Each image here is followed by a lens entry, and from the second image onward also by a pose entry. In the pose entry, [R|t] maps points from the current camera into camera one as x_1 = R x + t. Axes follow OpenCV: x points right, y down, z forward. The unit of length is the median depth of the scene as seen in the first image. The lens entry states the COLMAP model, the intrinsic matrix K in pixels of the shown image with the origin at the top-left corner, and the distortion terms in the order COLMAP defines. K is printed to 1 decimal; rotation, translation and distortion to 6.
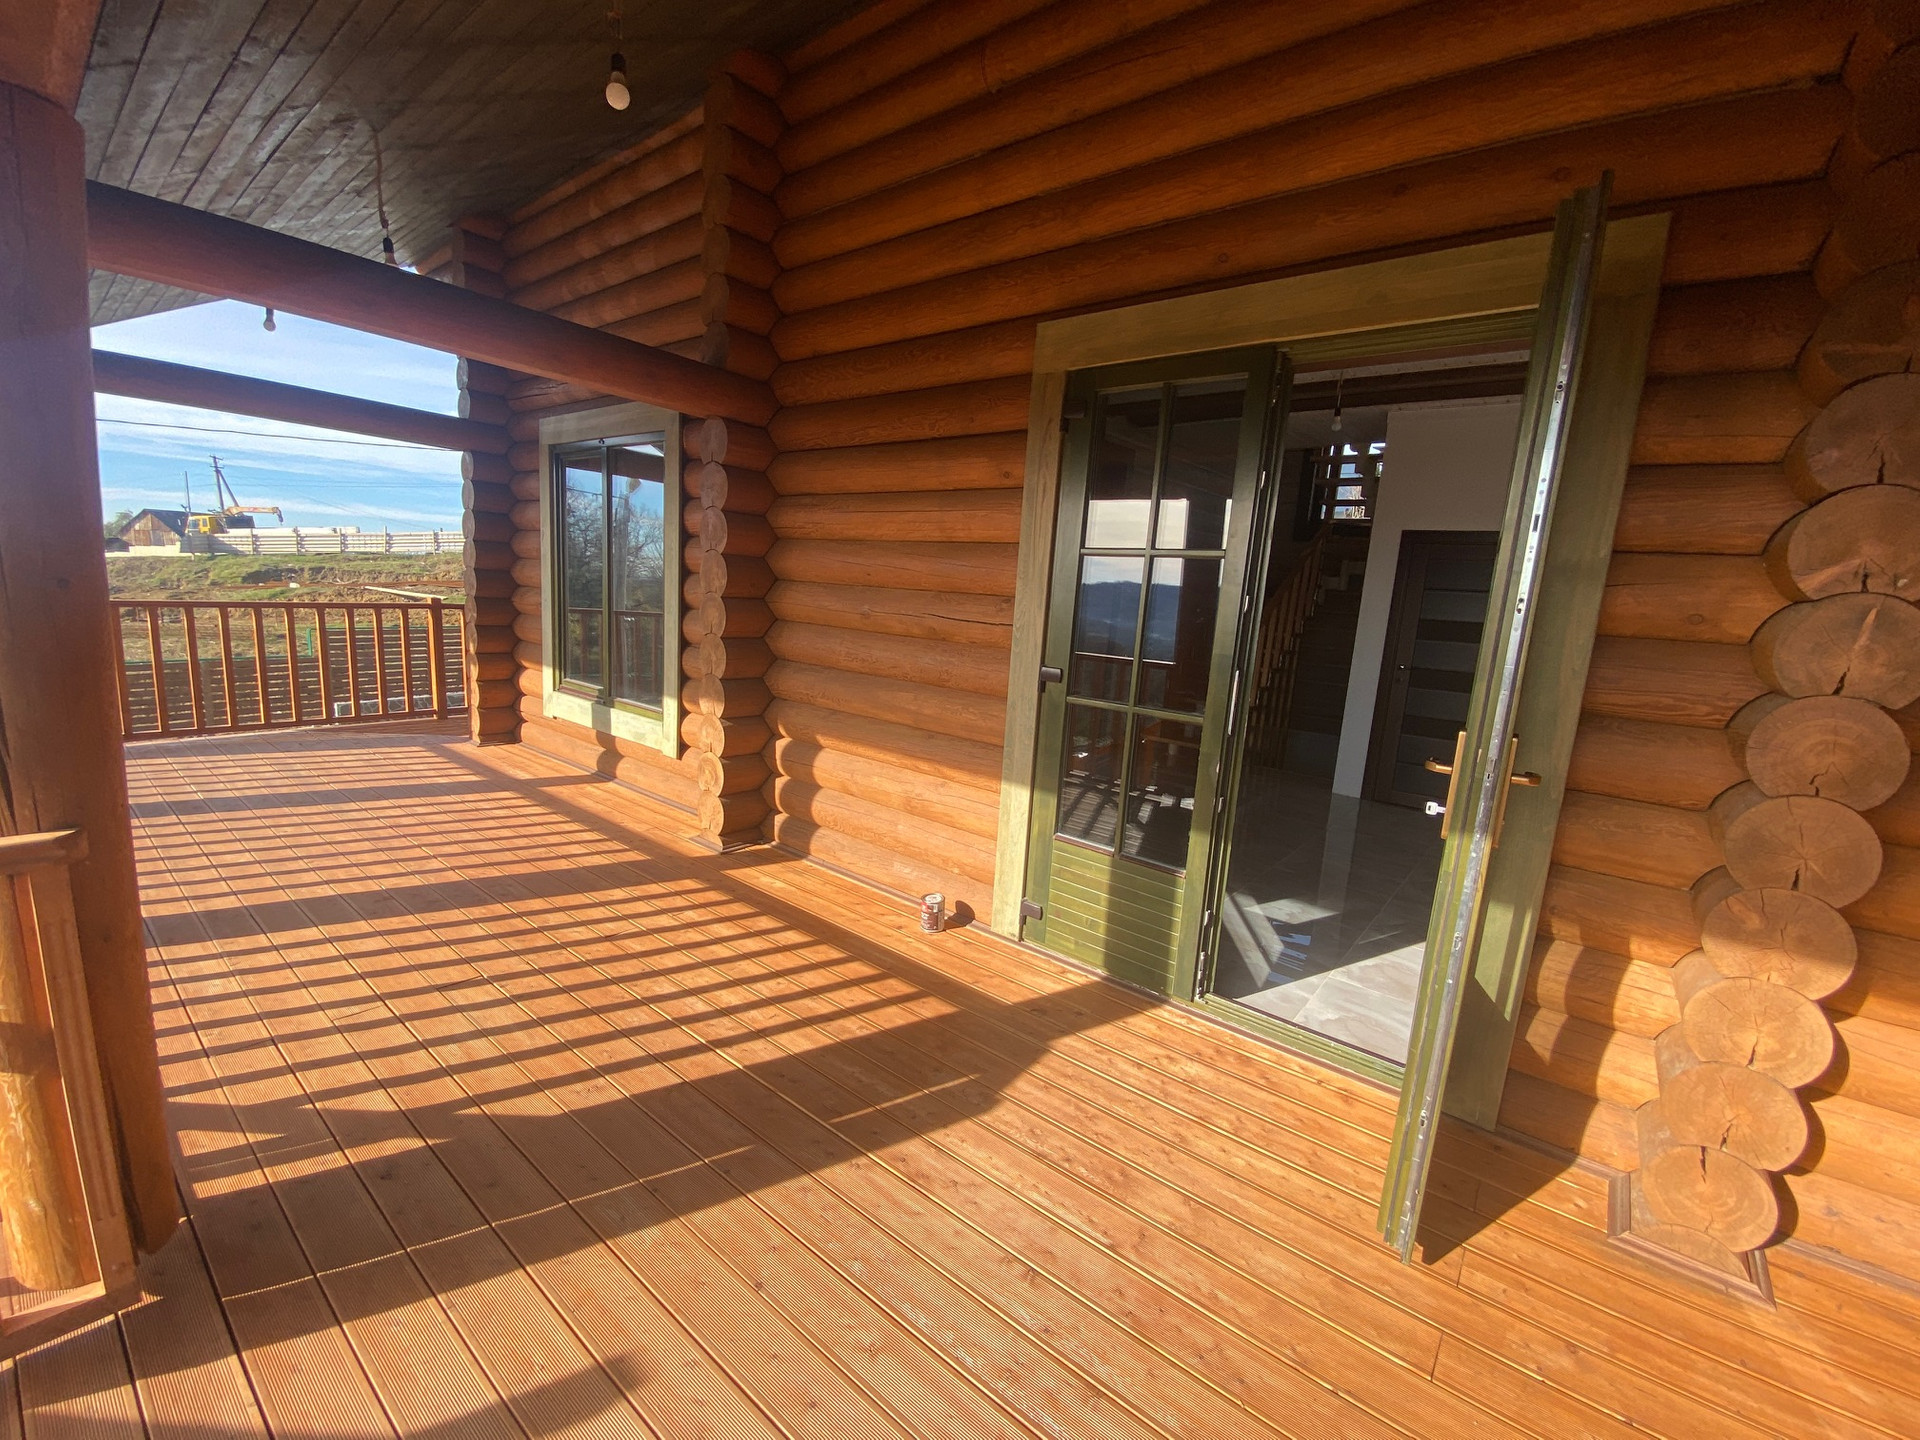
lens RADIAL K [[803.7, 0, 948.6], [0, 803.7, 725.6], [0, 0, 1]] dist [-0.000756, -0.014035]
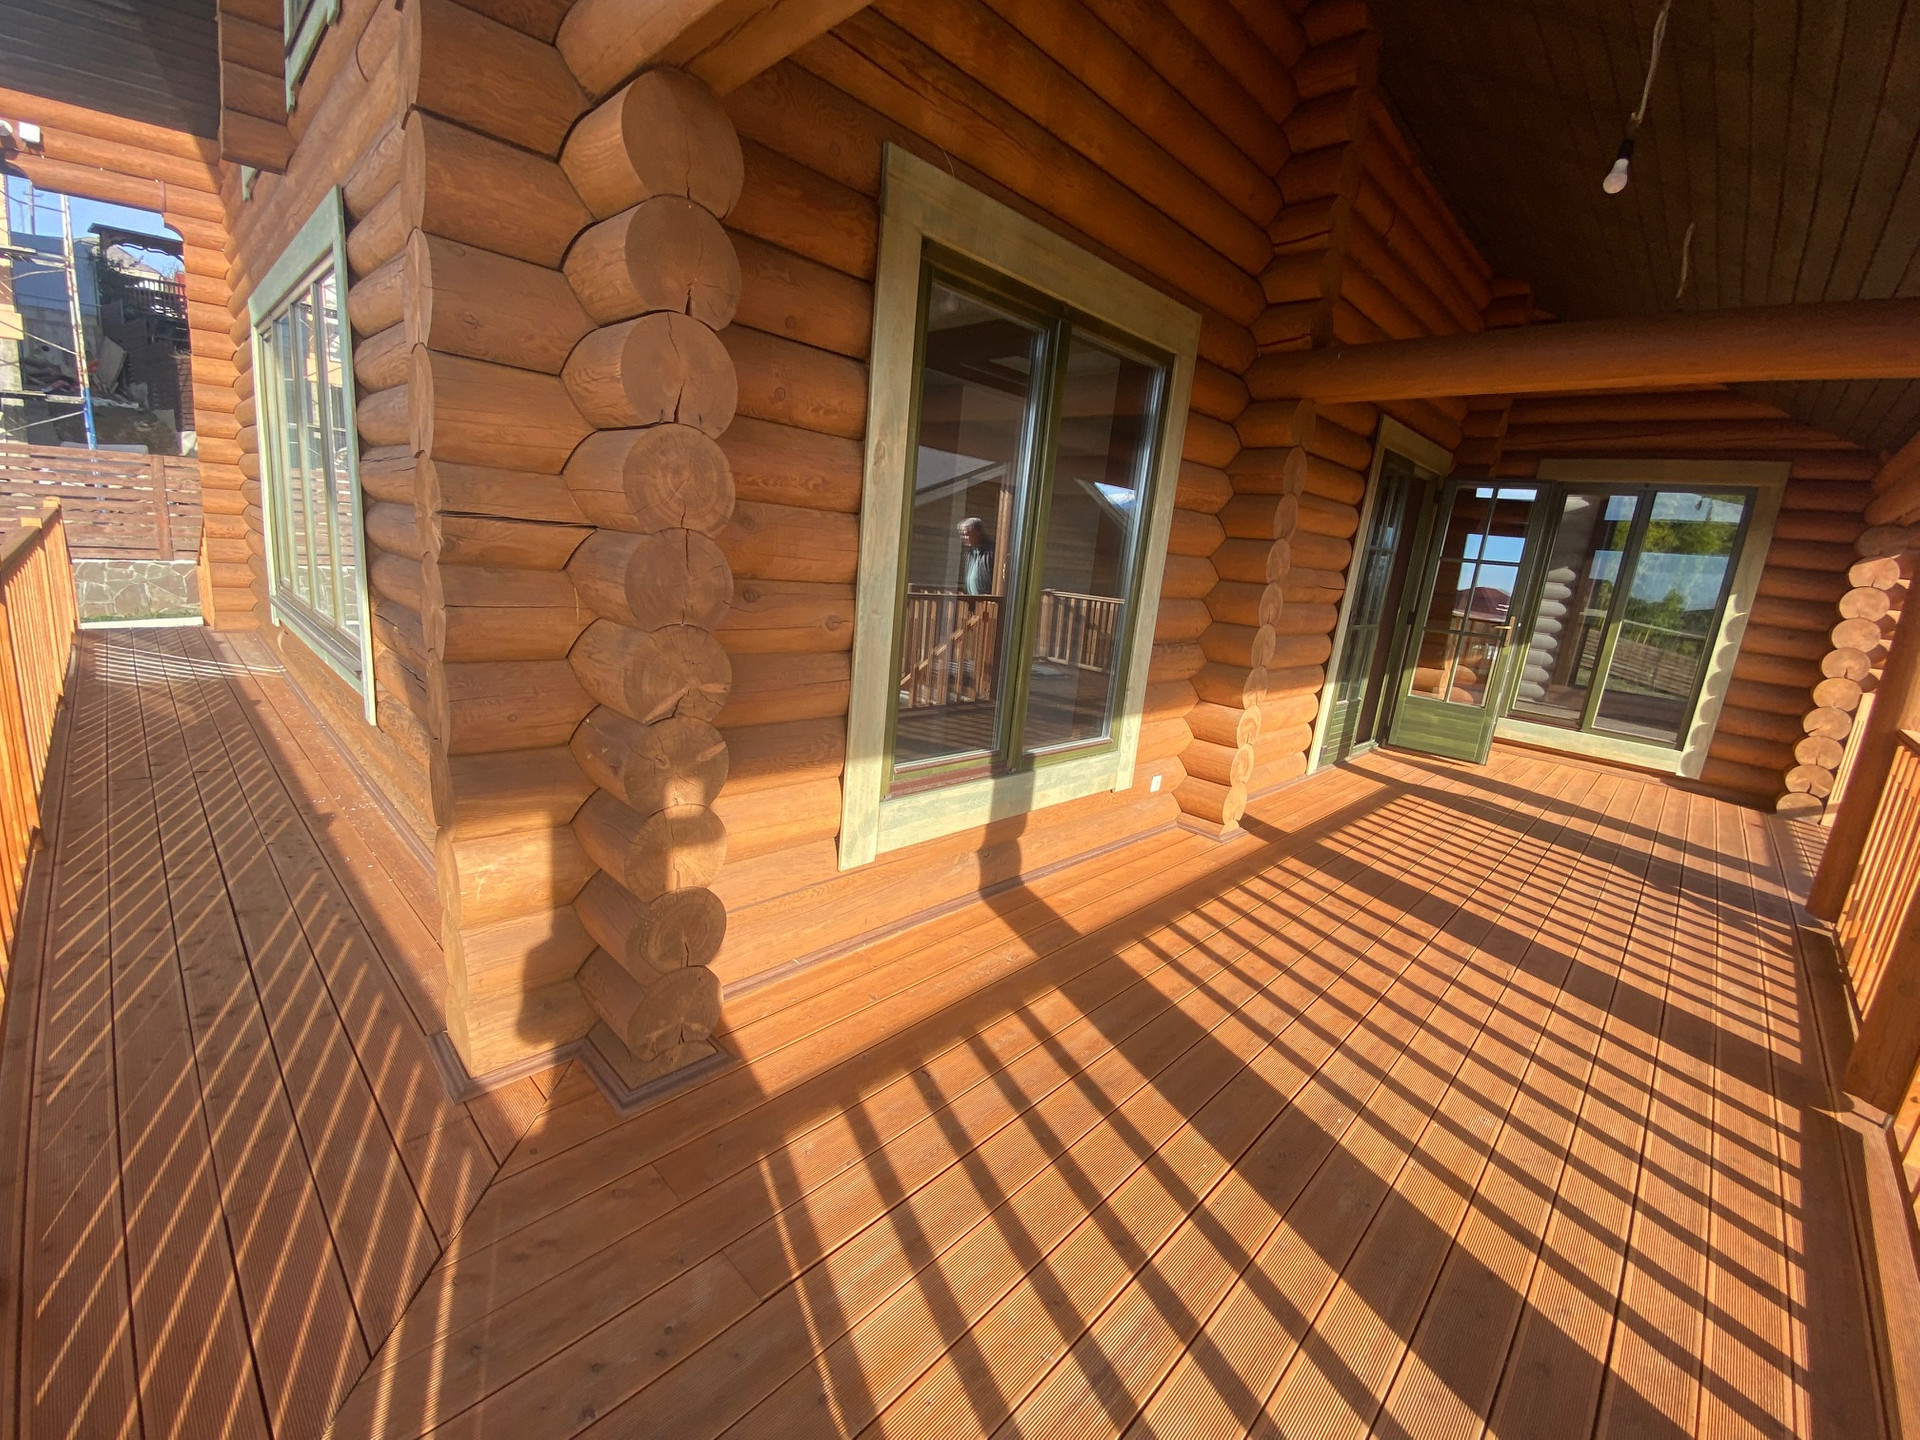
lens RADIAL K [[803.7, 0, 948.6], [0, 803.7, 725.6], [0, 0, 1]] dist [-0.000756, -0.014035]
pose [[0.082536, -0.278545, 0.956870, -1.492382], [0.078401, 0.958985, 0.272398, -0.336955], [-0.993499, 0.052537, 0.100989, 1.482003]]
